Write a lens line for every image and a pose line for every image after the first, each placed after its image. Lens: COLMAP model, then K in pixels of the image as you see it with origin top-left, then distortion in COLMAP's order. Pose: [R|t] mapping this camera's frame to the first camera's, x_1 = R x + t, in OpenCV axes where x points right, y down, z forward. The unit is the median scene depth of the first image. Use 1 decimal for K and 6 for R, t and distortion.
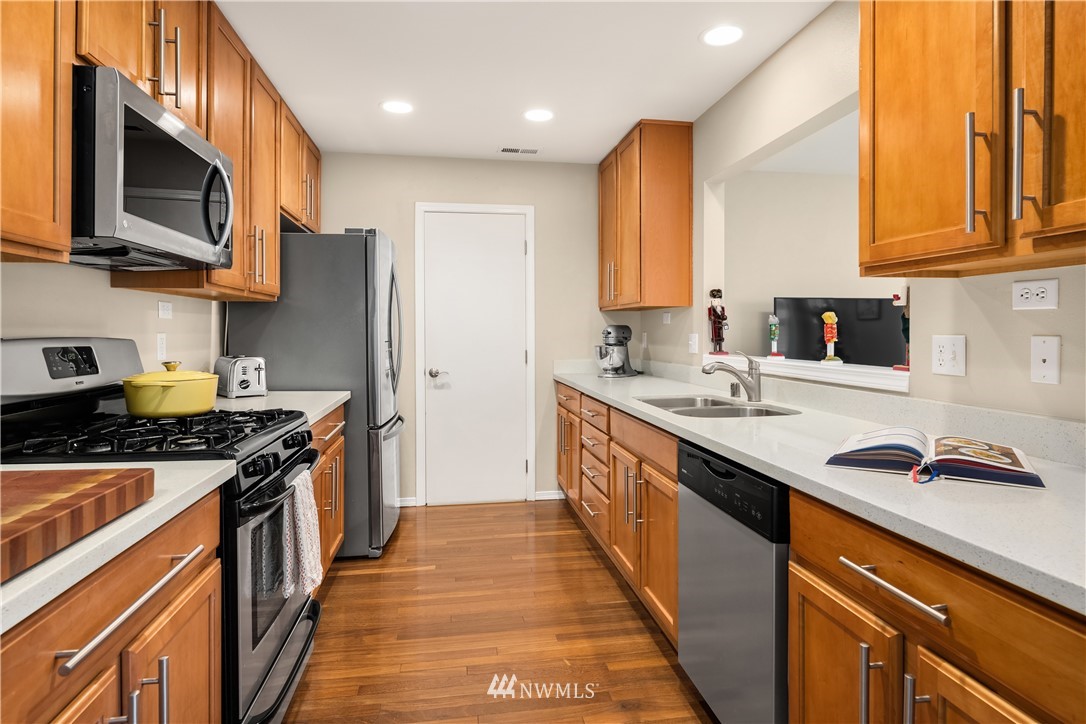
lens RADIAL K [[598.9, 0, 546.5], [0, 598.9, 335.2], [0, 0, 1]] dist [-0.006936, -0.002522]
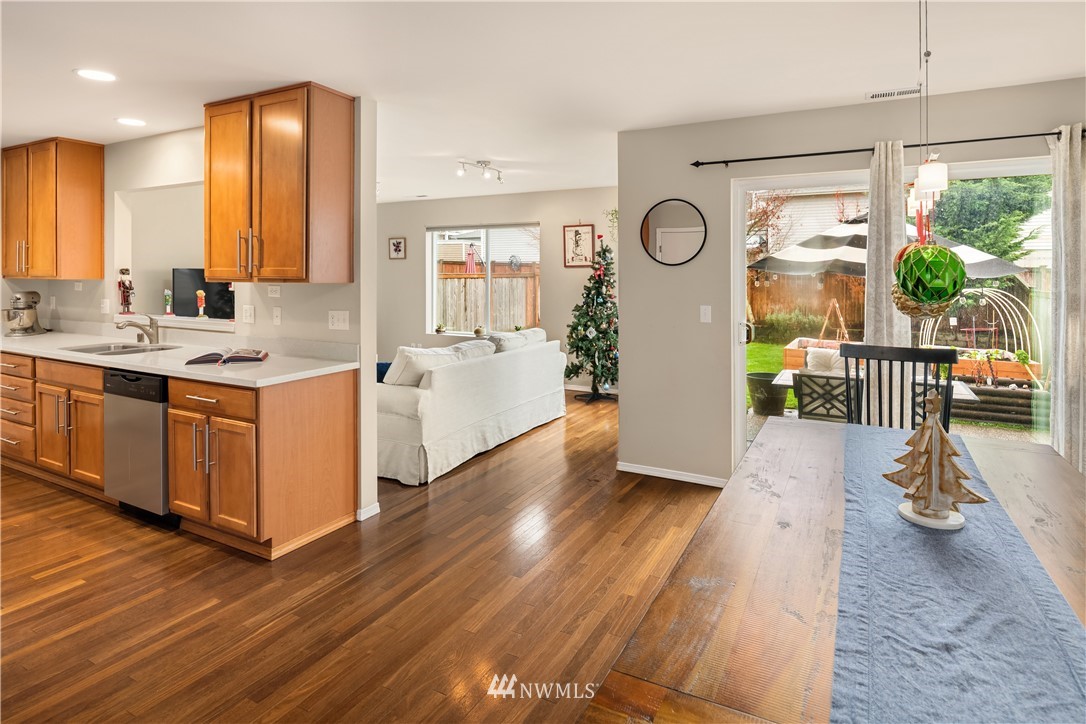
lens RADIAL K [[598.9, 0, 549.9], [0, 598.9, 276.4], [0, 0, 1]] dist [-0.006936, -0.002522]
pose [[0.613721, -0.000999, 0.789523, -0.280370], [0.001107, 0.999999, 0.000405, -0.074114], [-0.789523, 0.000625, 0.613721, -0.869036]]
